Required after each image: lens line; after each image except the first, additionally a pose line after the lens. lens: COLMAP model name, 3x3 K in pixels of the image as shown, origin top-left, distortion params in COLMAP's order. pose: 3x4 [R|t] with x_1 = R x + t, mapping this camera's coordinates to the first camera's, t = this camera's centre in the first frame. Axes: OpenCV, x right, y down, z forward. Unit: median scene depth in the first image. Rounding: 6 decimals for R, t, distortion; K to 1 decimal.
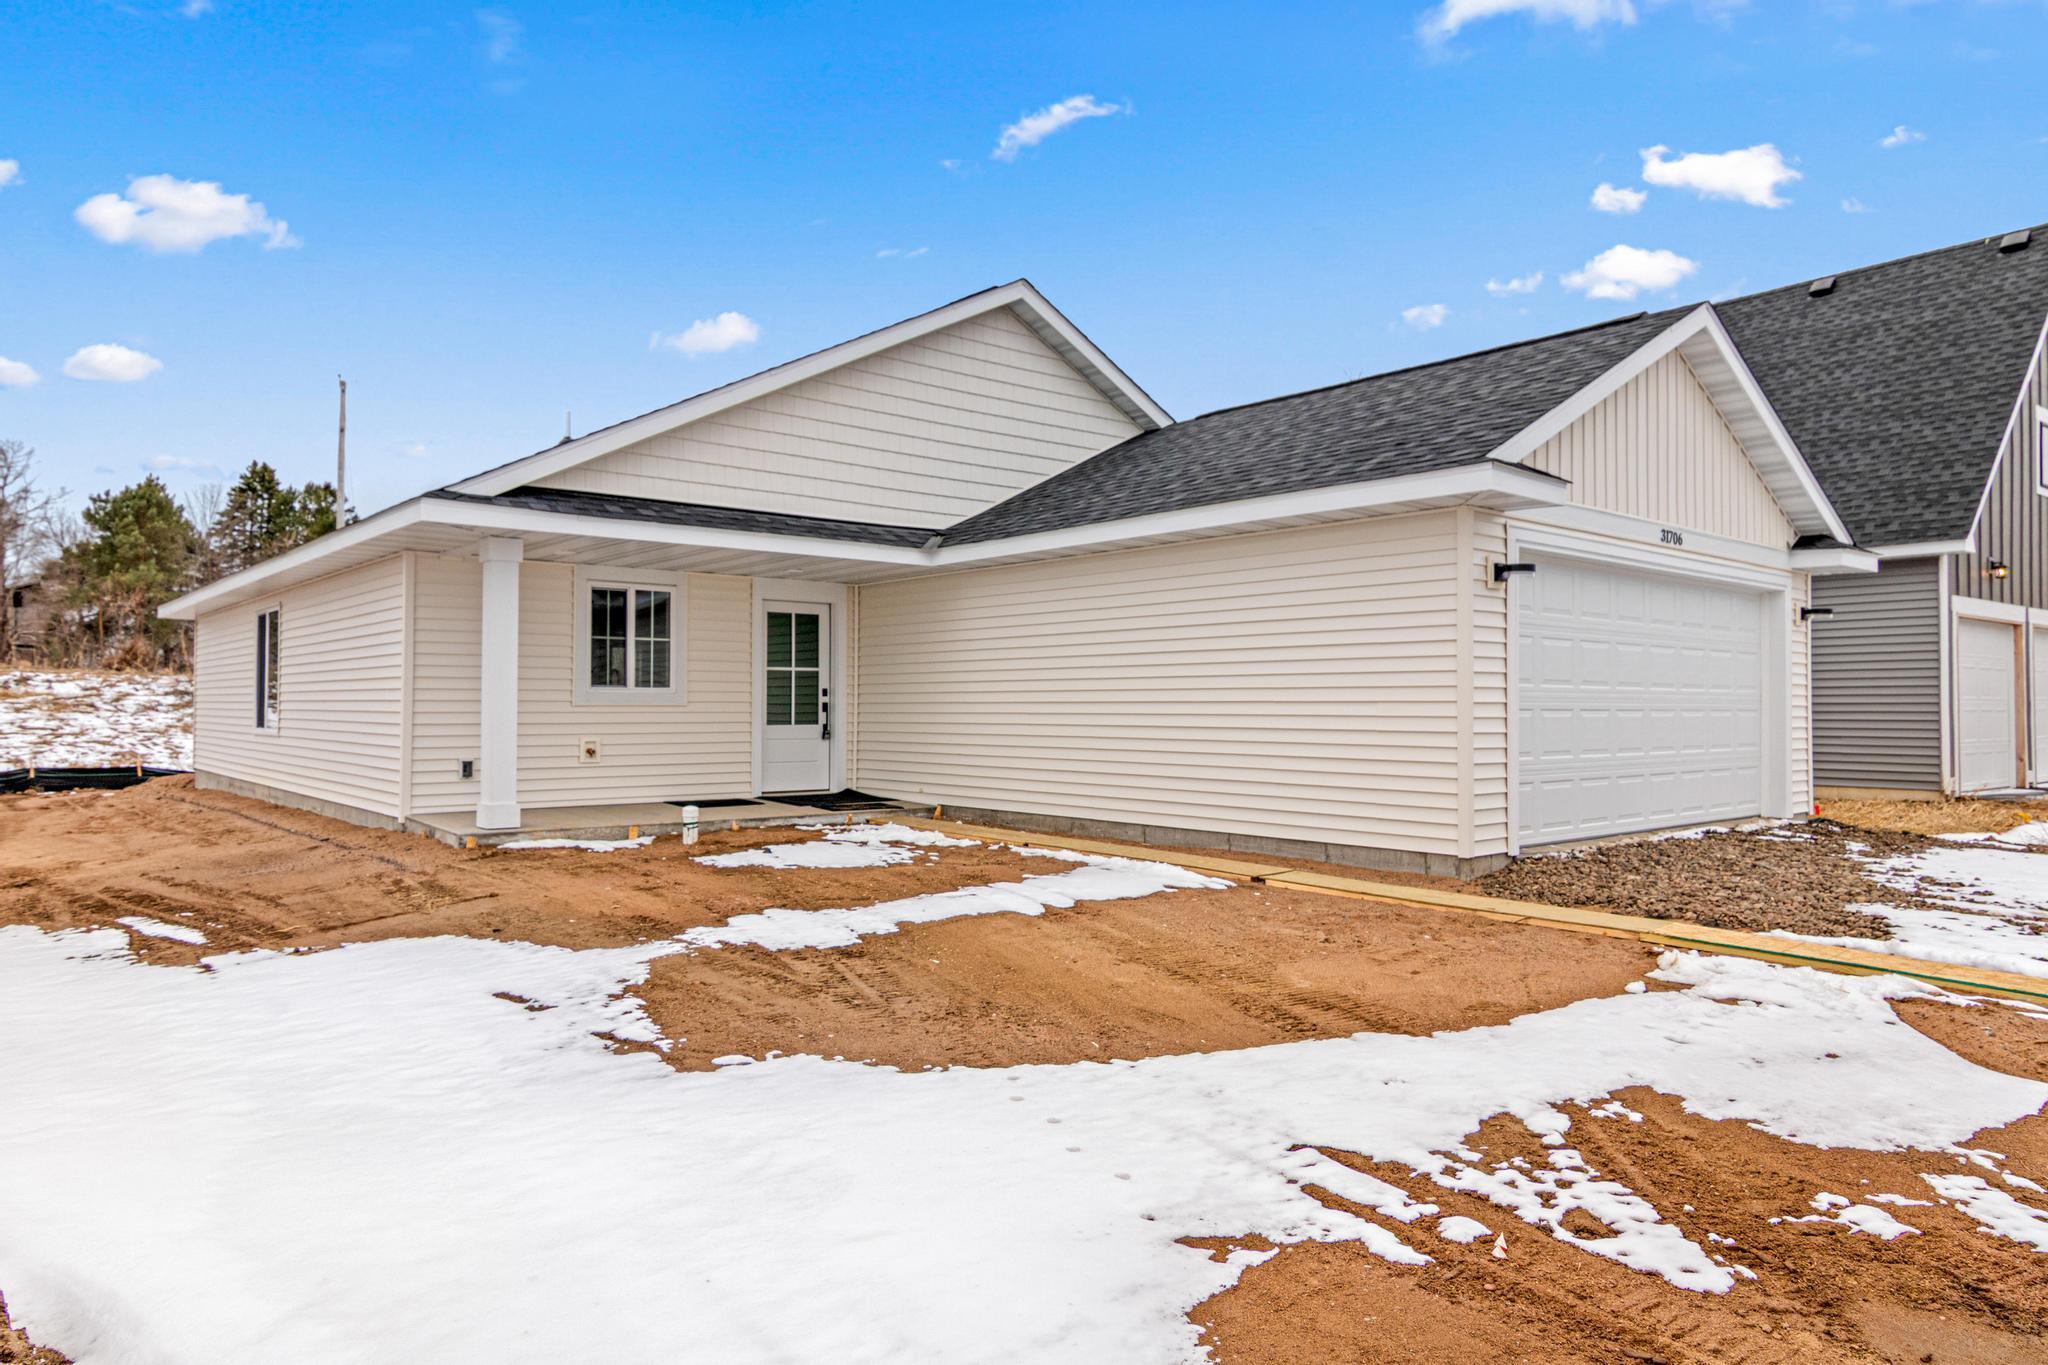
lens RADIAL K [[1293.0, 0, 1024.0], [0, 1293.0, 682.5], [0, 0, 1]] dist [-0.003004, -0.000742]
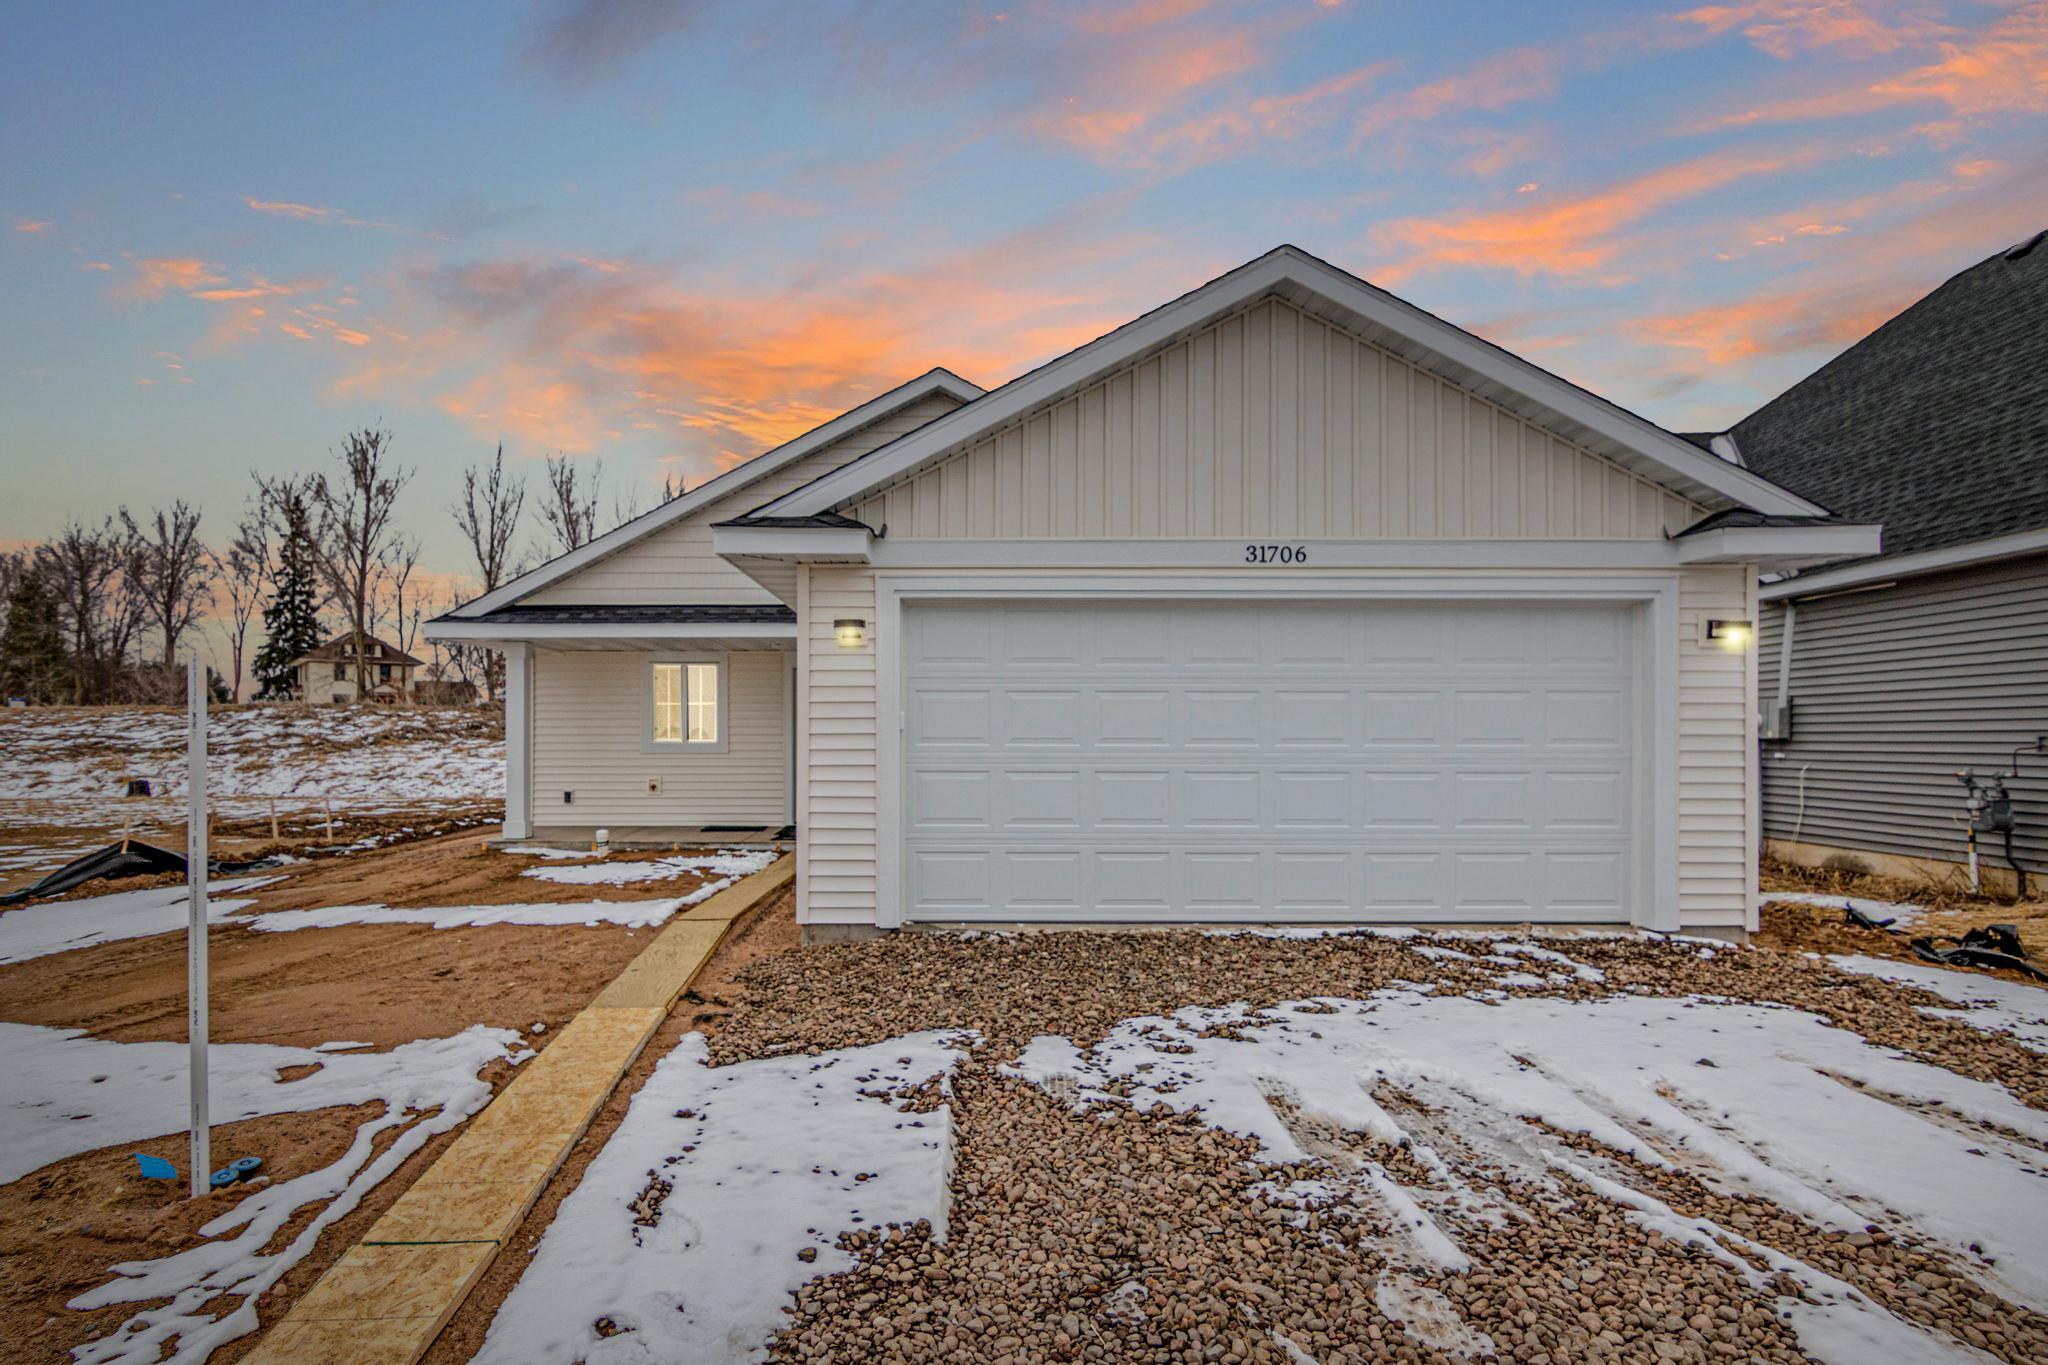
lens RADIAL K [[1133.1, 0, 954.1], [0, 1133.1, 734.5], [0, 0, 1]] dist [-0.004229, -0.000608]
pose [[0.756450, -0.003407, -0.654043, 0.738271], [0.015922, 0.999786, 0.013207, -0.013259], [0.653858, -0.020404, 0.756342, 0.317824]]
